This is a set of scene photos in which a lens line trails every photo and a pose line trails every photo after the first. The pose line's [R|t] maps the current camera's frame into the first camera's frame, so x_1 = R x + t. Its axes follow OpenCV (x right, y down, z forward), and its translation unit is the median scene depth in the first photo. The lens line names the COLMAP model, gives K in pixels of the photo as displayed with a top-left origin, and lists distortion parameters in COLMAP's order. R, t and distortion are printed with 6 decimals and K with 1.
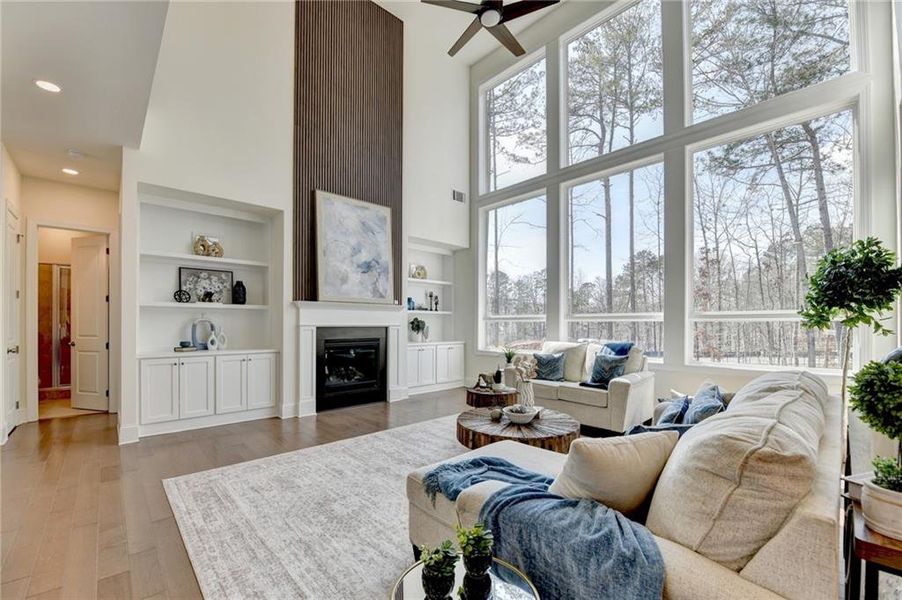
lens RADIAL K [[374.9, 0, 450.2], [0, 374.9, 320.7], [0, 0, 1]] dist [-0.020608, -0.000140]
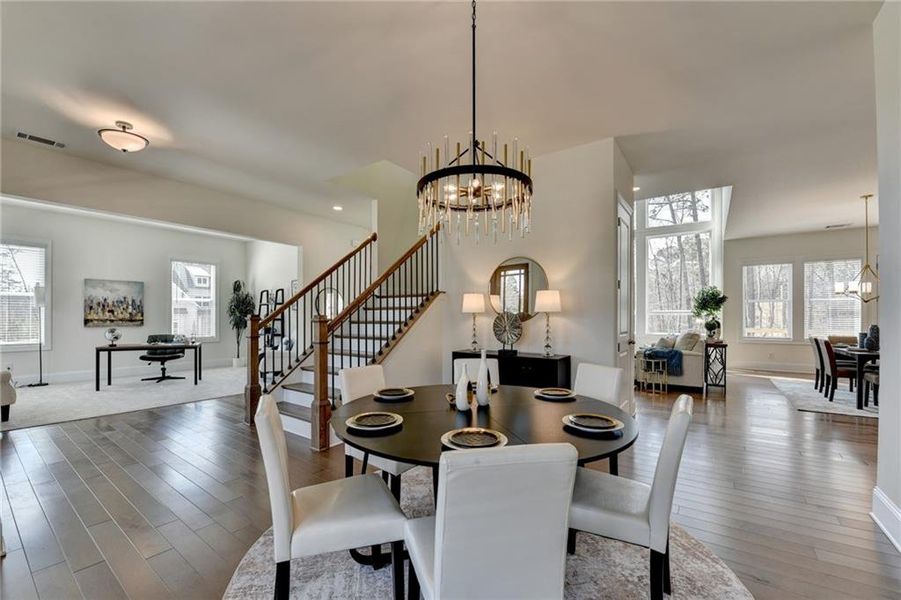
lens RADIAL K [[374.5, 0, 449.7], [0, 374.5, 320.7], [0, 0, 1]] dist [-0.020608, -0.000140]
pose [[0.978492, -0.012203, 0.205925, -0.918077], [0.009874, 0.999875, 0.012331, -0.005572], [-0.206050, -0.010033, 0.978490, -0.882126]]
